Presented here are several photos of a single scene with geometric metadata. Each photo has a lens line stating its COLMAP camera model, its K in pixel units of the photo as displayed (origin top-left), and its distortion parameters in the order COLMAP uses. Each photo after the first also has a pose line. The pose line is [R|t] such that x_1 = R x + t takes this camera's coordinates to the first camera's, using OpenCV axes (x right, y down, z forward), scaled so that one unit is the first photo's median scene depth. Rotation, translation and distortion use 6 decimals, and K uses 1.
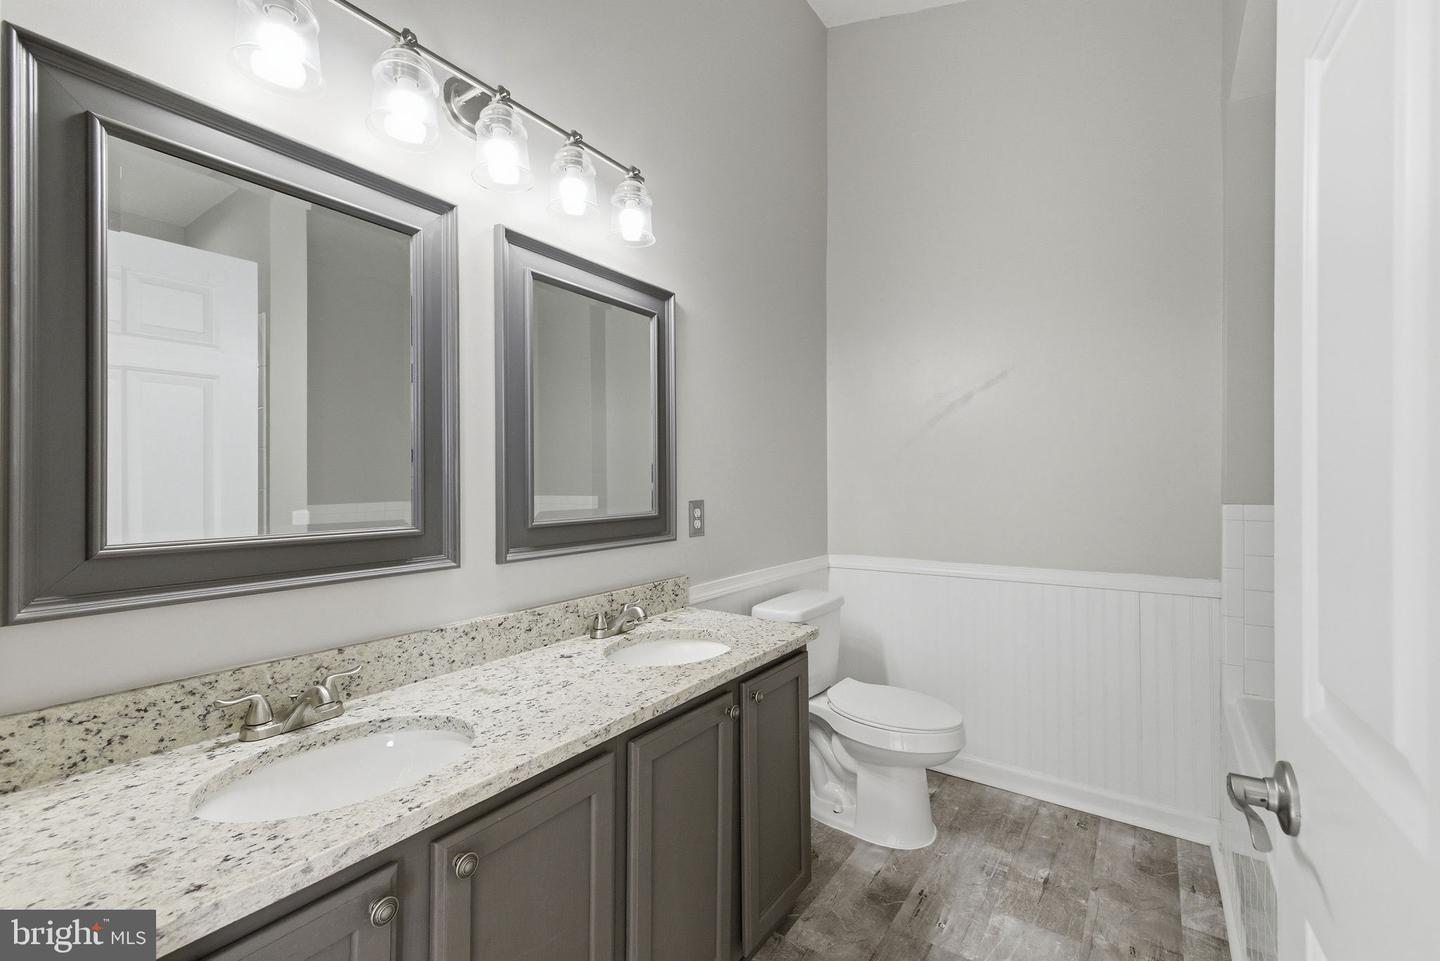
lens RADIAL K [[604.1, 0, 719.4], [0, 604.1, 480.0], [0, 0, 1]] dist [0.013559, -0.000012]
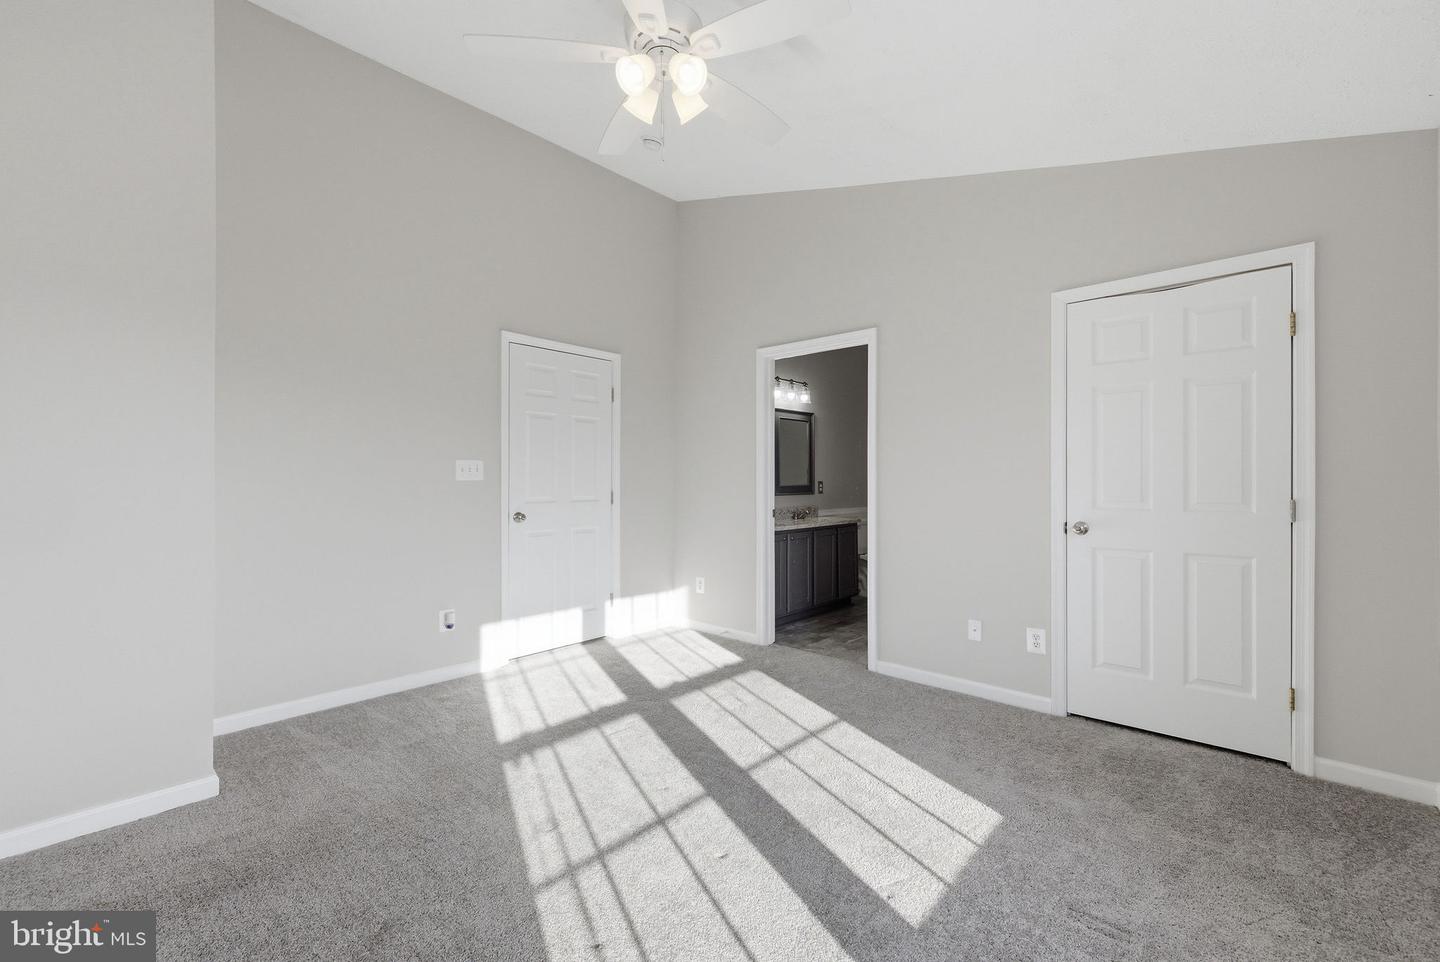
lens RADIAL K [[604.1, 0, 722.3], [0, 604.1, 483.0], [0, 0, 1]] dist [0.013559, -0.000012]
pose [[0.991098, -0.000389, -0.133135, -0.130575], [0.000603, 0.999999, 0.001563, 0.040112], [0.133134, -0.001629, 0.991097, -2.126226]]
